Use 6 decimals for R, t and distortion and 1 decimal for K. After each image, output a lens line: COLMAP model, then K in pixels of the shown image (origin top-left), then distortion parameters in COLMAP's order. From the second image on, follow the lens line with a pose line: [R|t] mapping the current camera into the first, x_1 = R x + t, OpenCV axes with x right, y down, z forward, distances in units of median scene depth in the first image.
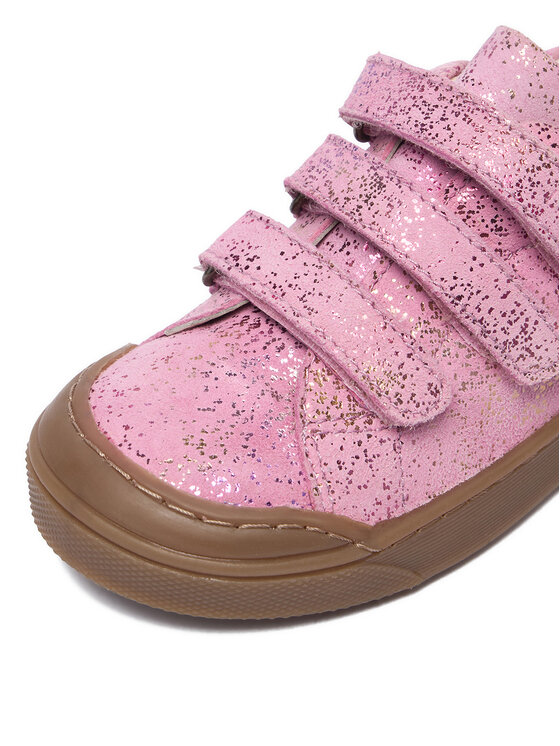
lens RADIAL K [[2442.7, 0, 280.1], [0, 2442.7, 373.0], [0, 0, 1]] dist [-0.161840, 0.000000]
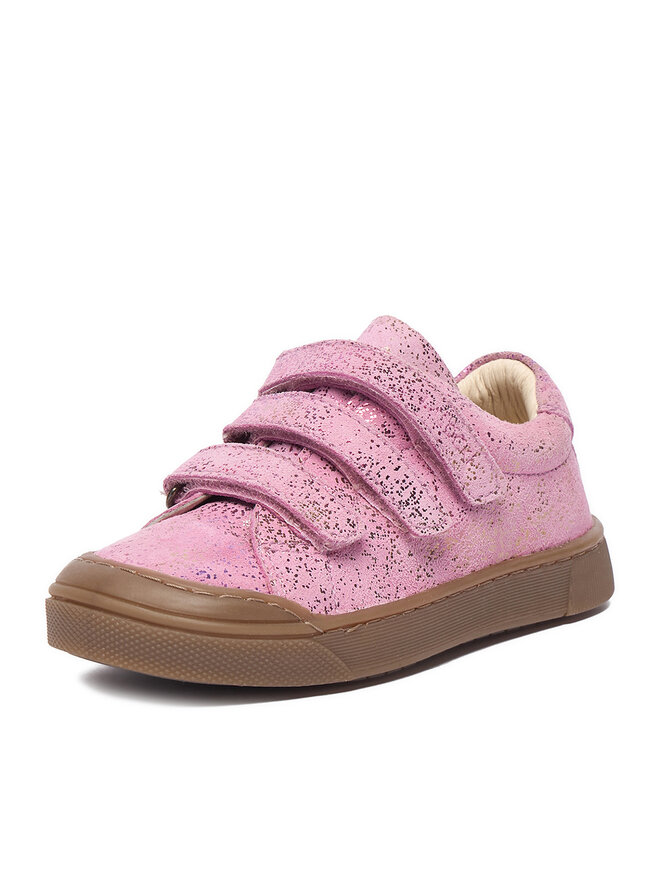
lens RADIAL K [[2881.5, 0, 330.0], [0, 2881.5, 440.1], [0, 0, 1]] dist [-0.161840, 0.000000]
pose [[0.992836, -0.040431, 0.112438, -0.124987], [0.079870, 0.924450, -0.372844, 0.551178], [-0.088869, 0.379153, 0.921057, -0.481505]]
